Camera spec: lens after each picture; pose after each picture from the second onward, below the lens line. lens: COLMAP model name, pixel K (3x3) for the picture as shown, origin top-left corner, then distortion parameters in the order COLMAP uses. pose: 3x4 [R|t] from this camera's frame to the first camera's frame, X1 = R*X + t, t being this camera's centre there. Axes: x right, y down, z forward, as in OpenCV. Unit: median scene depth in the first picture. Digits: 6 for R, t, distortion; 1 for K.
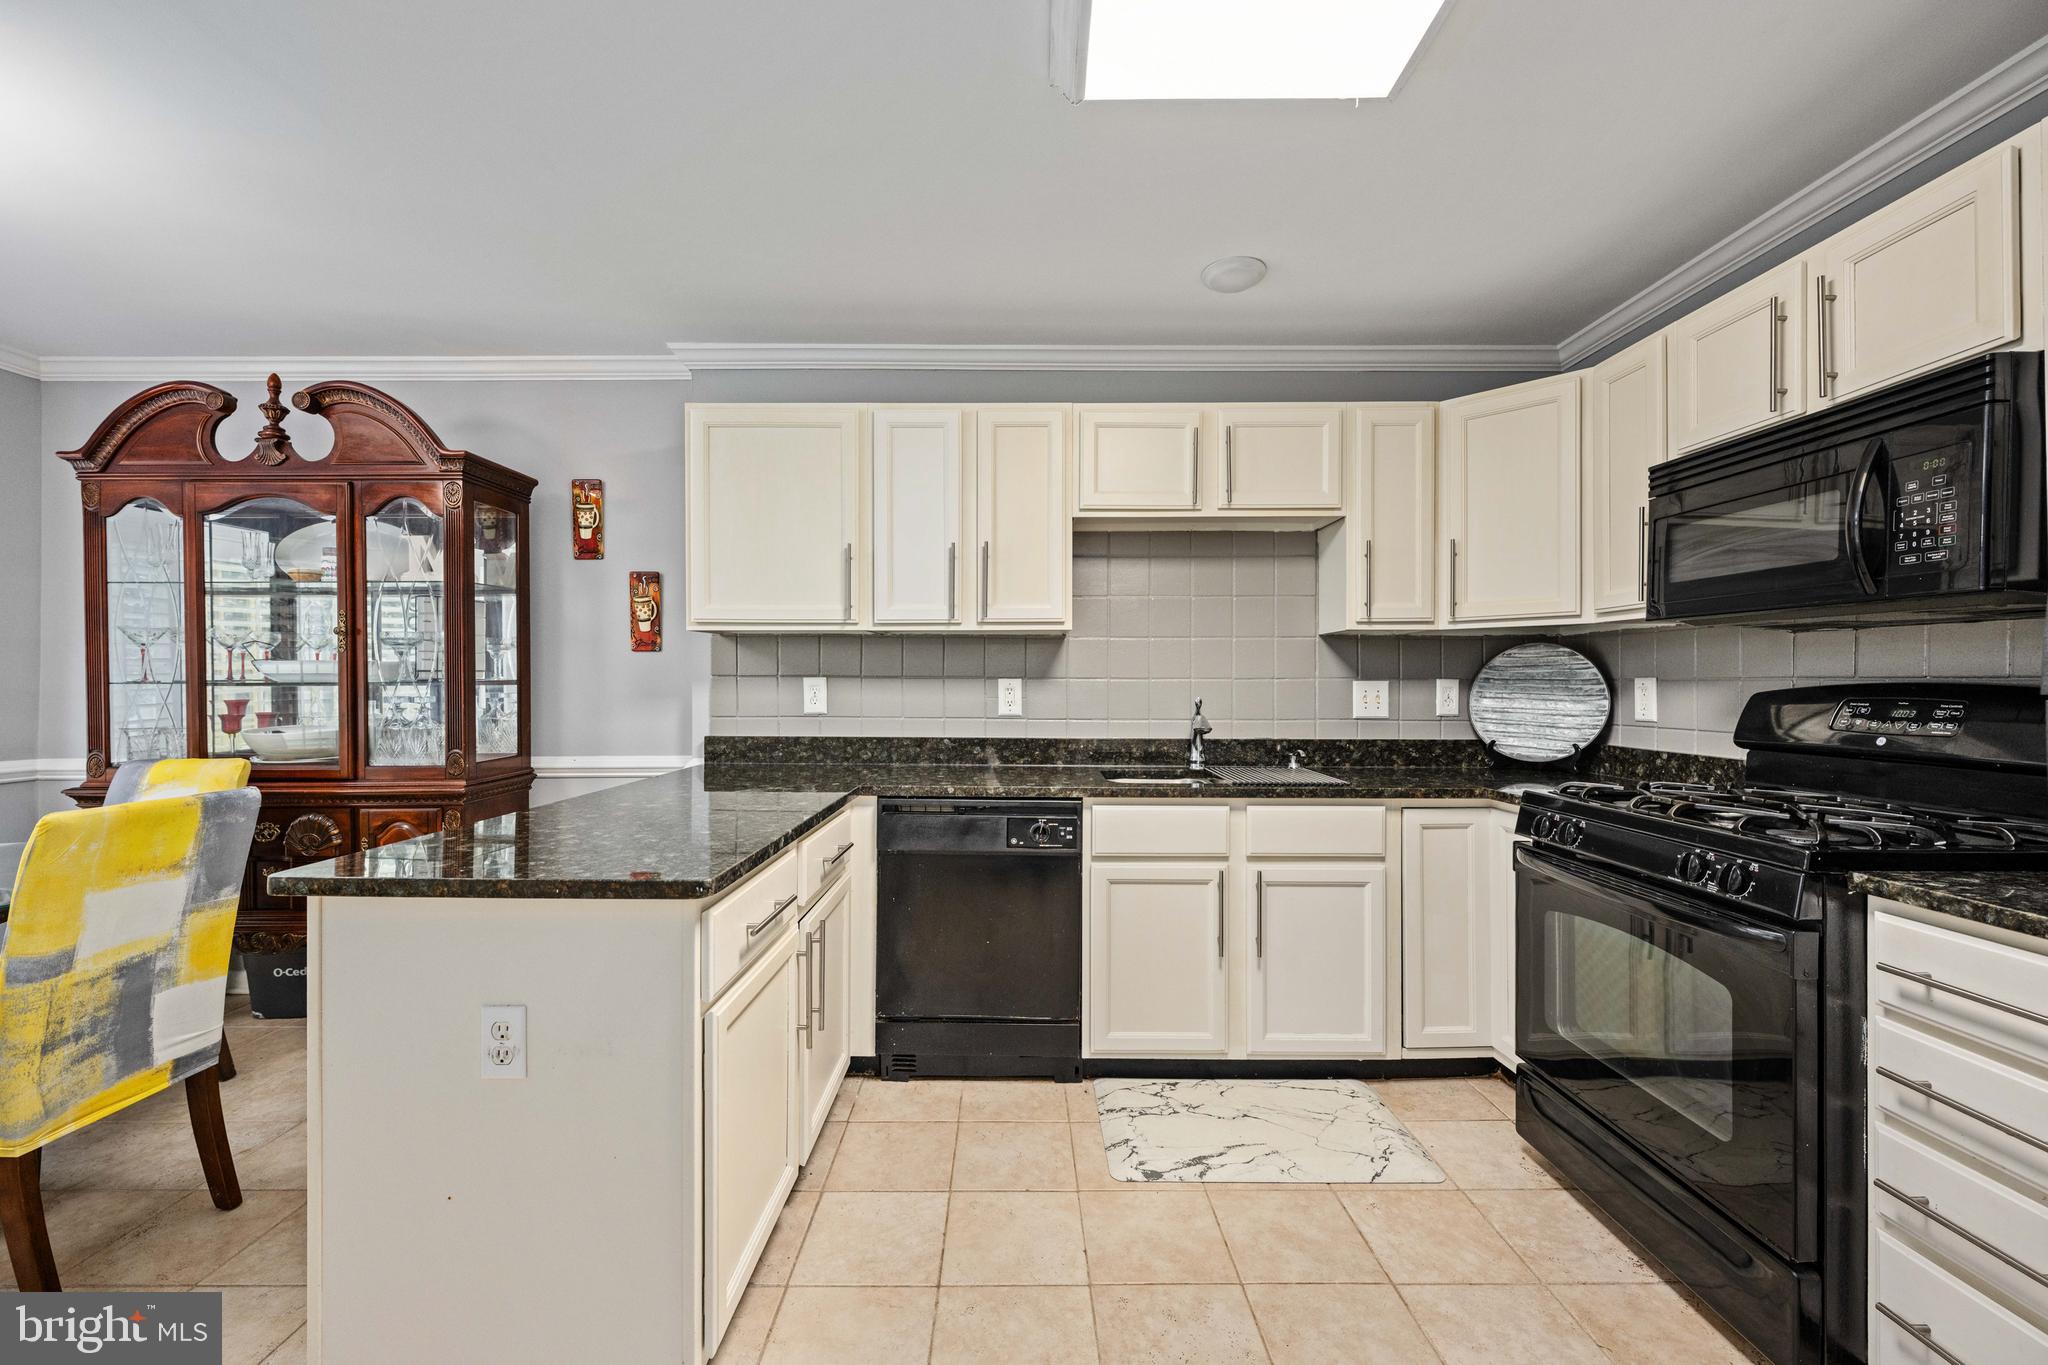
lens RADIAL K [[819.0, 0, 1043.6], [0, 819.0, 681.4], [0, 0, 1]] dist [-0.000998, -0.000319]
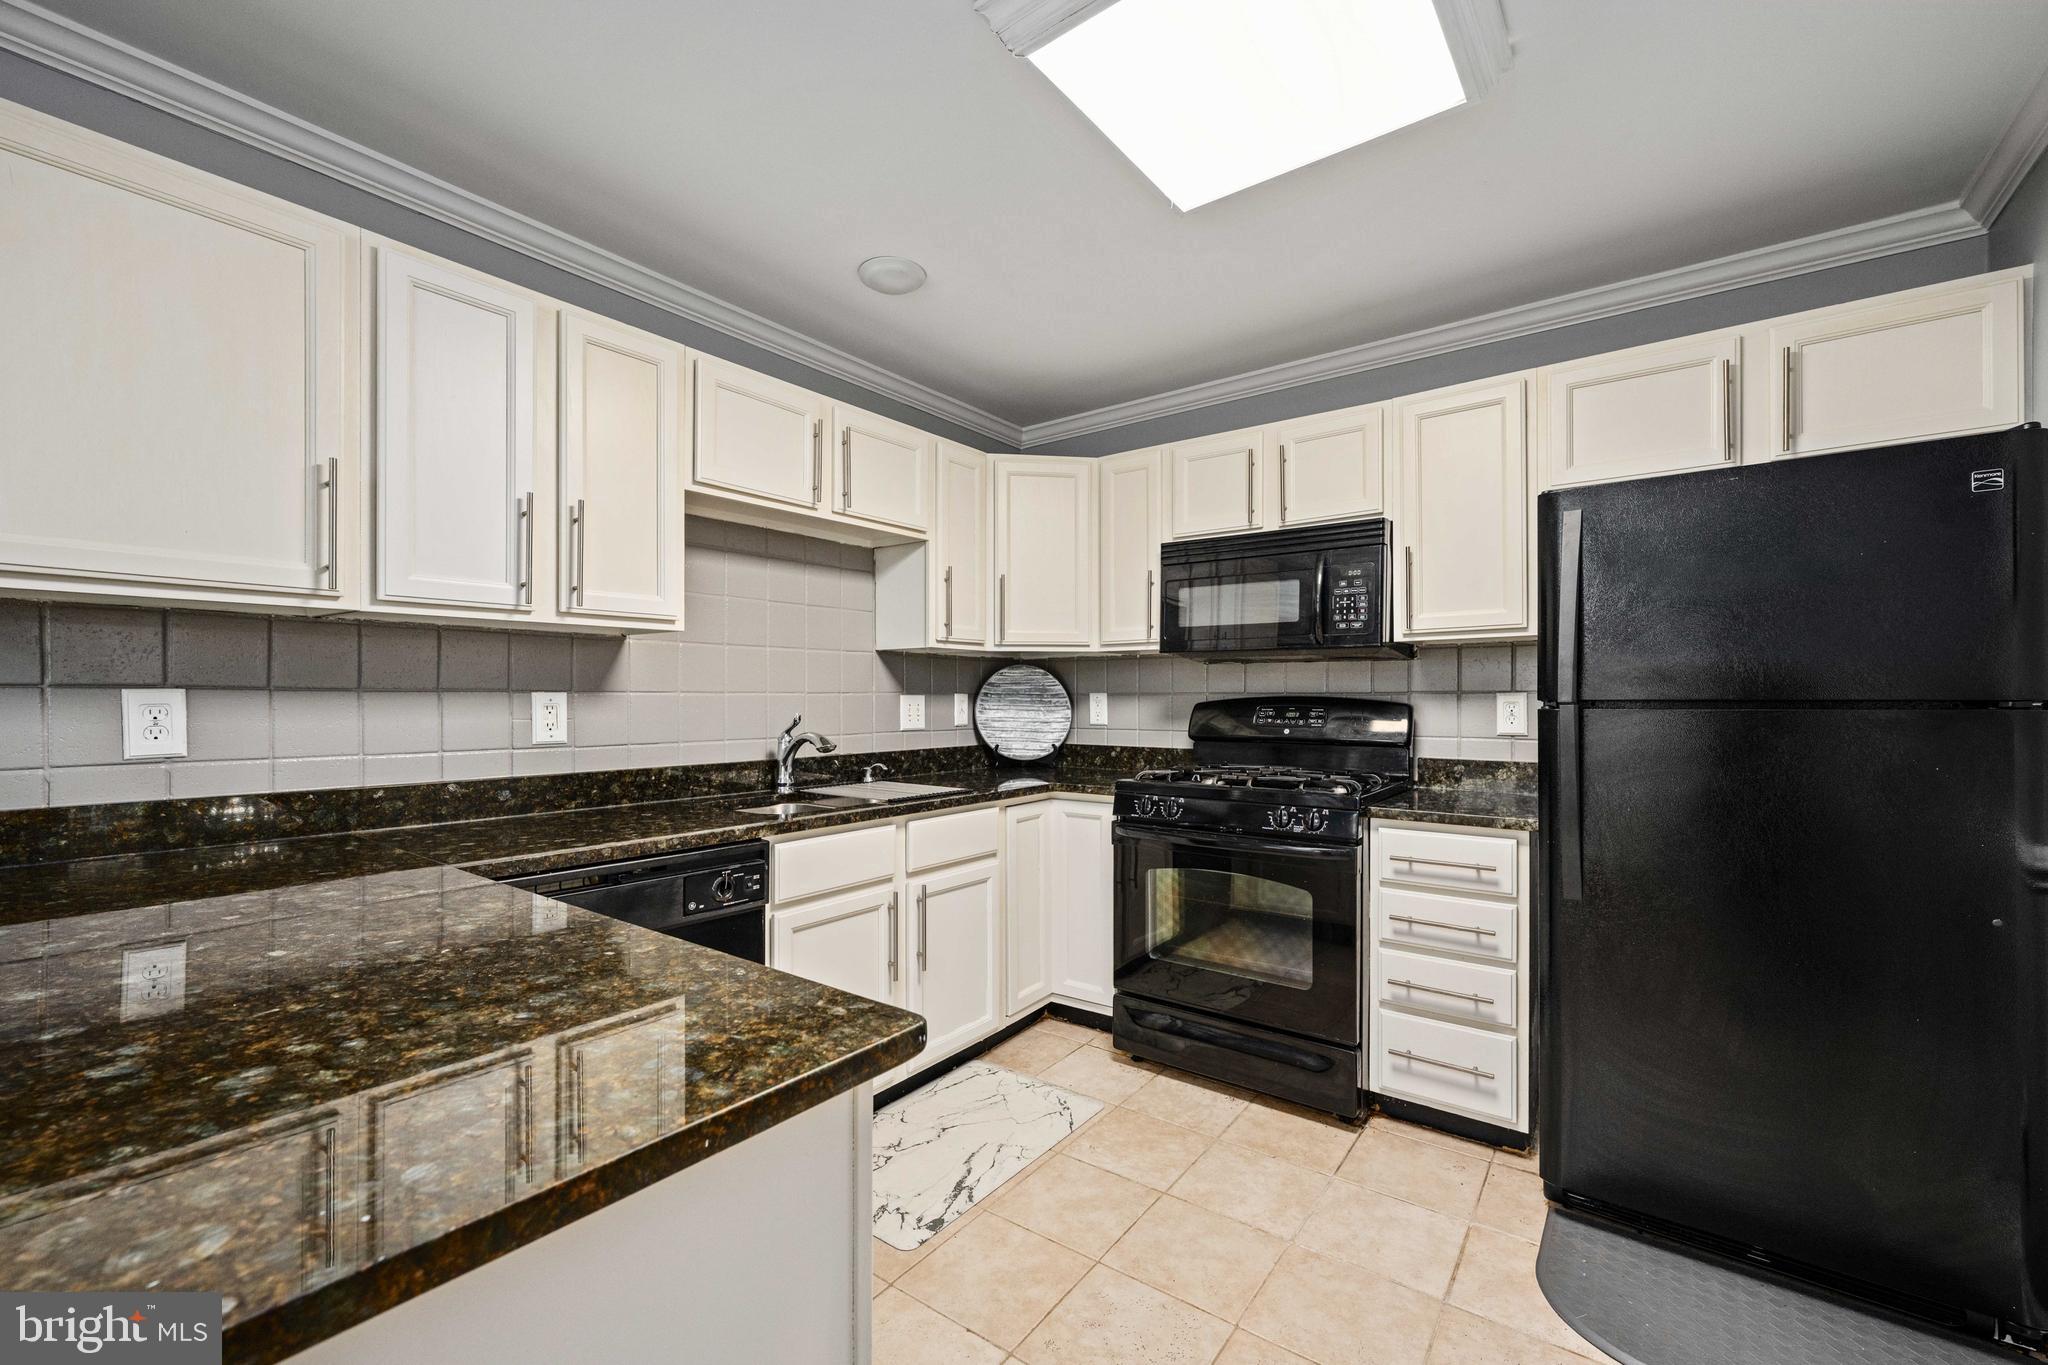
lens RADIAL K [[808.5, 0, 1016.5], [0, 808.5, 699.9], [0, 0, 1]] dist [0.000493, 0.000011]
pose [[0.613310, -0.004821, 0.789828, -0.395252], [0.000179, 0.999982, 0.005965, -0.000875], [-0.789843, -0.003517, 0.613299, 0.268201]]
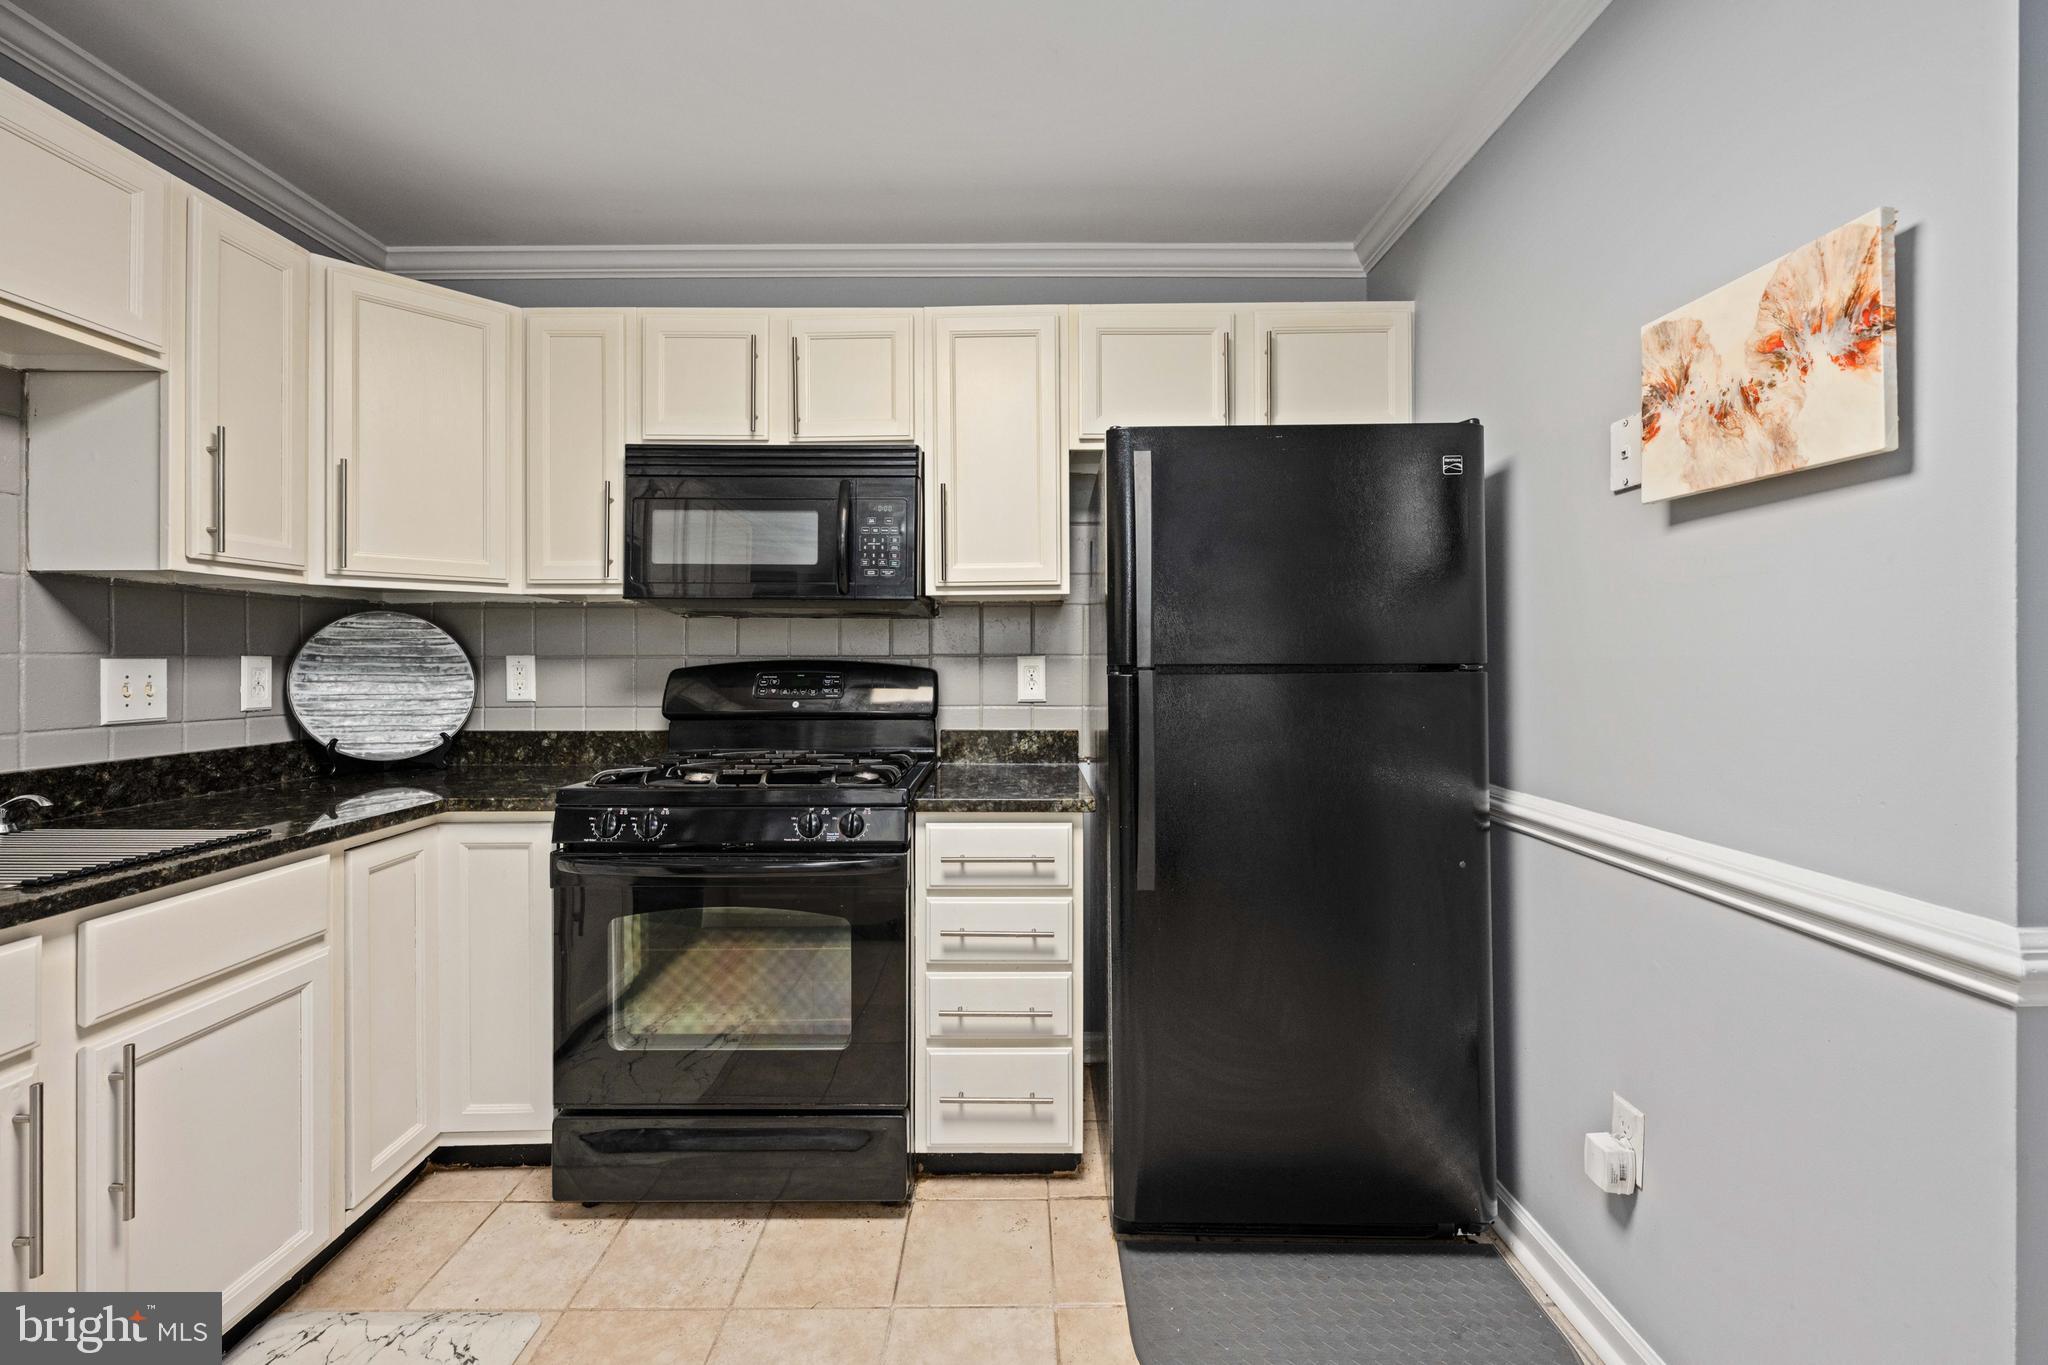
lens RADIAL K [[825.6, 0, 986.3], [0, 825.6, 657.1], [0, 0, 1]] dist [-0.000448, 0.000002]
pose [[0.032250, 0.000832, 0.999479, -0.191513], [-0.000112, 1.000000, -0.000828, -0.001580], [-0.999480, -0.000085, 0.032250, 0.412318]]
